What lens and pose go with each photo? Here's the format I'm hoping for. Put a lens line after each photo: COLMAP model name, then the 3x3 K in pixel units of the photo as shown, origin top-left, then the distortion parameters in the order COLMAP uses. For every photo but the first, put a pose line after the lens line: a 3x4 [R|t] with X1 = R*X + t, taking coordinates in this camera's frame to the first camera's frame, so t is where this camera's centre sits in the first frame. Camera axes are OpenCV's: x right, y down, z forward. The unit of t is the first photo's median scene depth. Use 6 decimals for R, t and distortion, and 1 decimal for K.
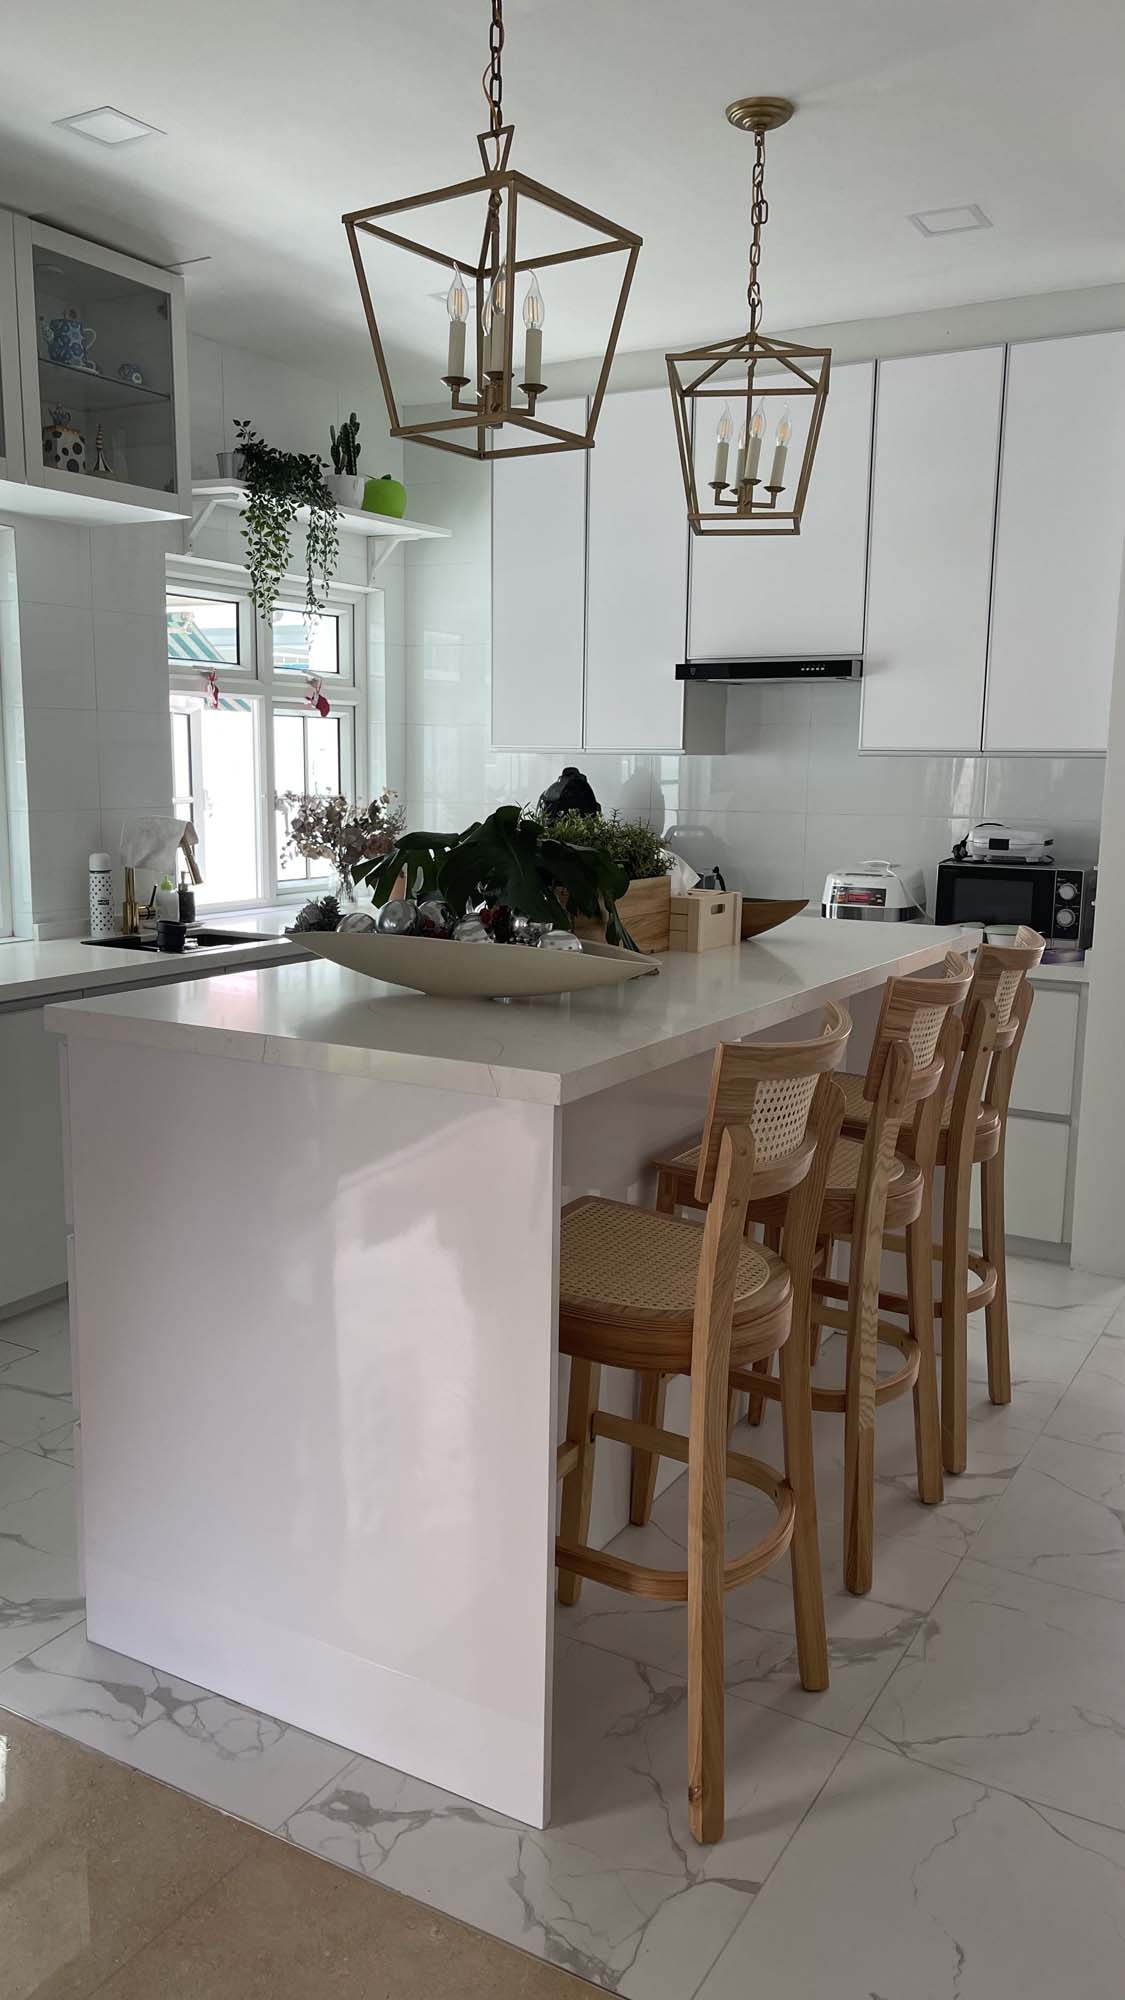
lens RADIAL K [[1616.7, 0, 562.5], [0, 1616.7, 1000.0], [0, 0, 1]] dist [0.078861, -0.116071]
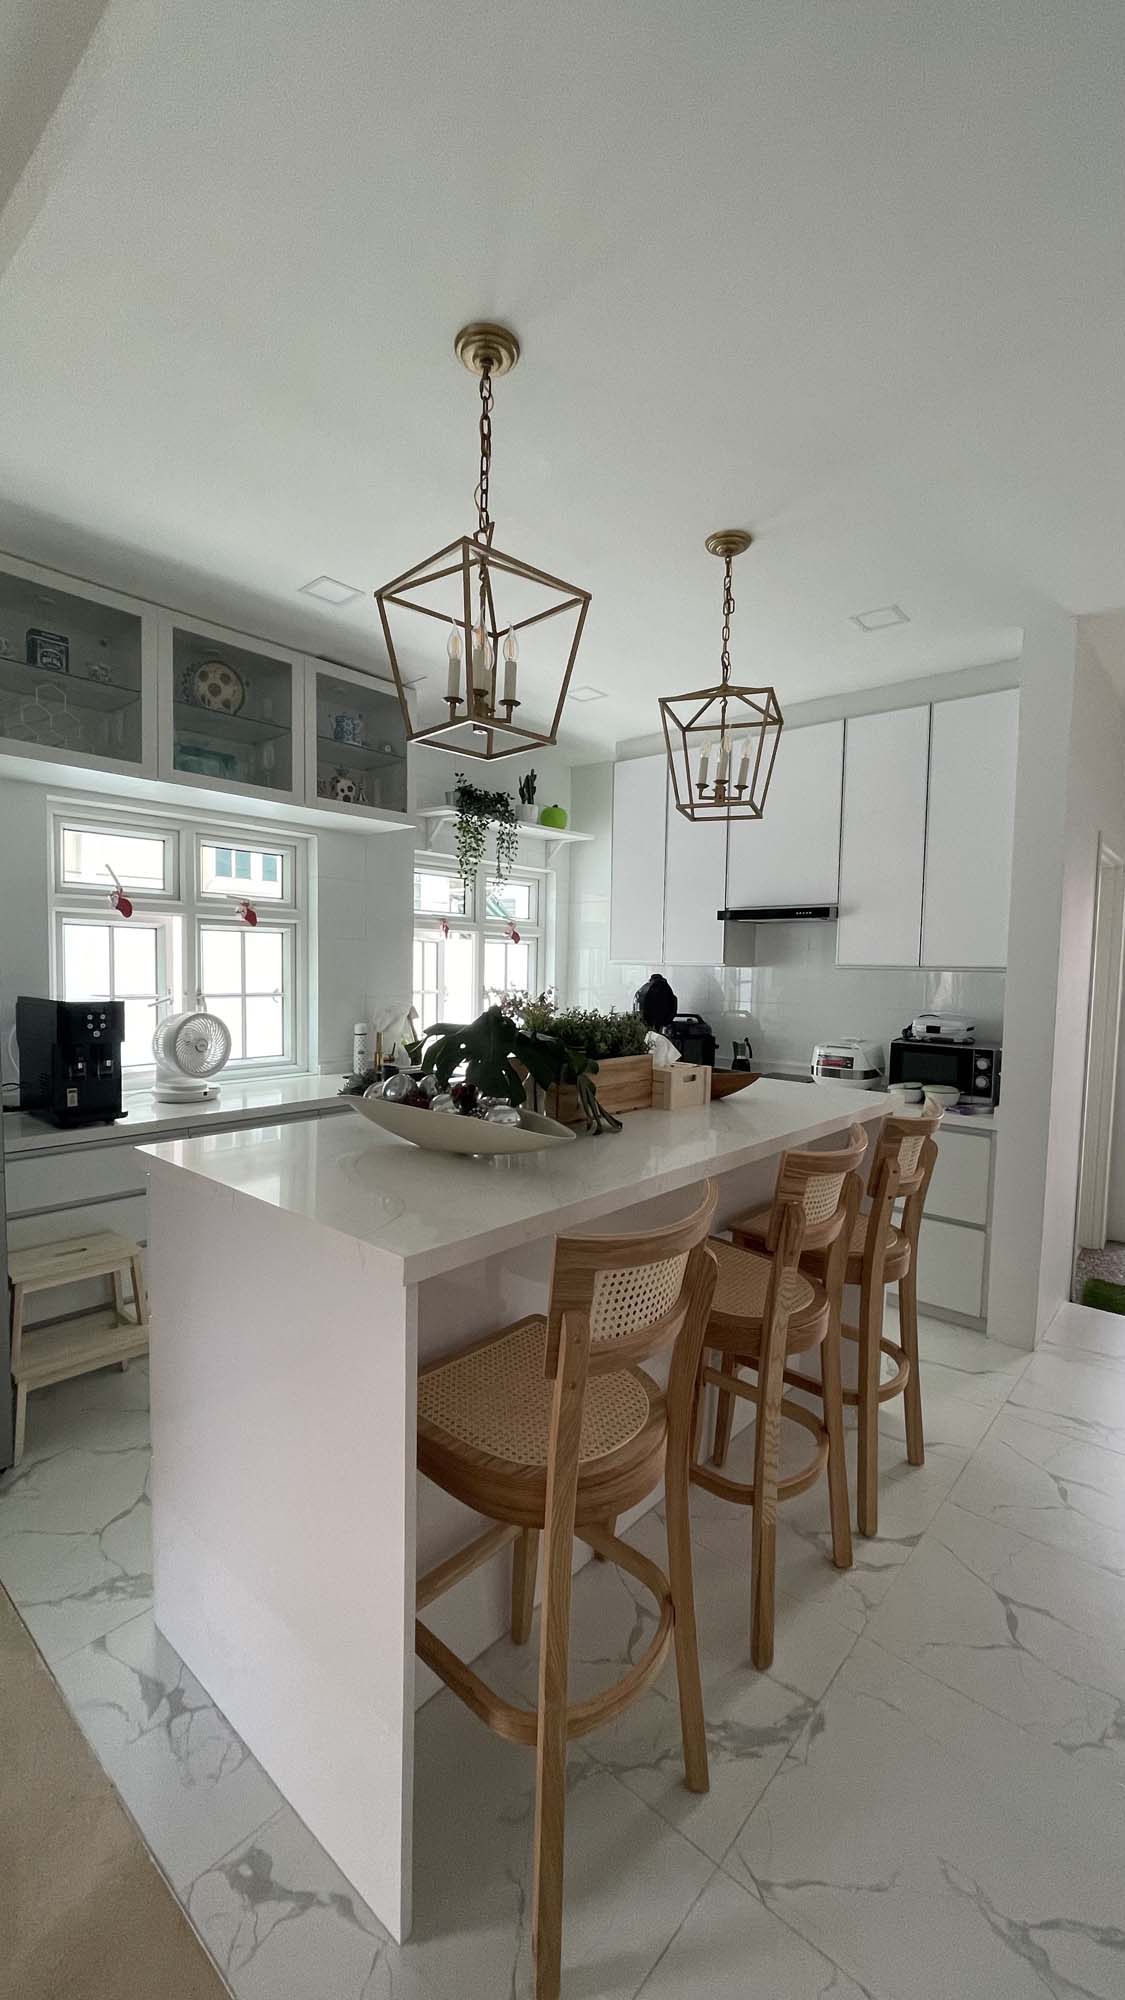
lens RADIAL K [[842.9, 0, 562.5], [0, 842.9, 1000.0], [0, 0, 1]] dist [0.000214, -0.000068]
pose [[0.979780, 0.015092, -0.199506, 0.098580], [-0.036570, 0.993861, -0.104414, -0.032922], [0.196705, 0.109598, 0.974318, 0.202675]]
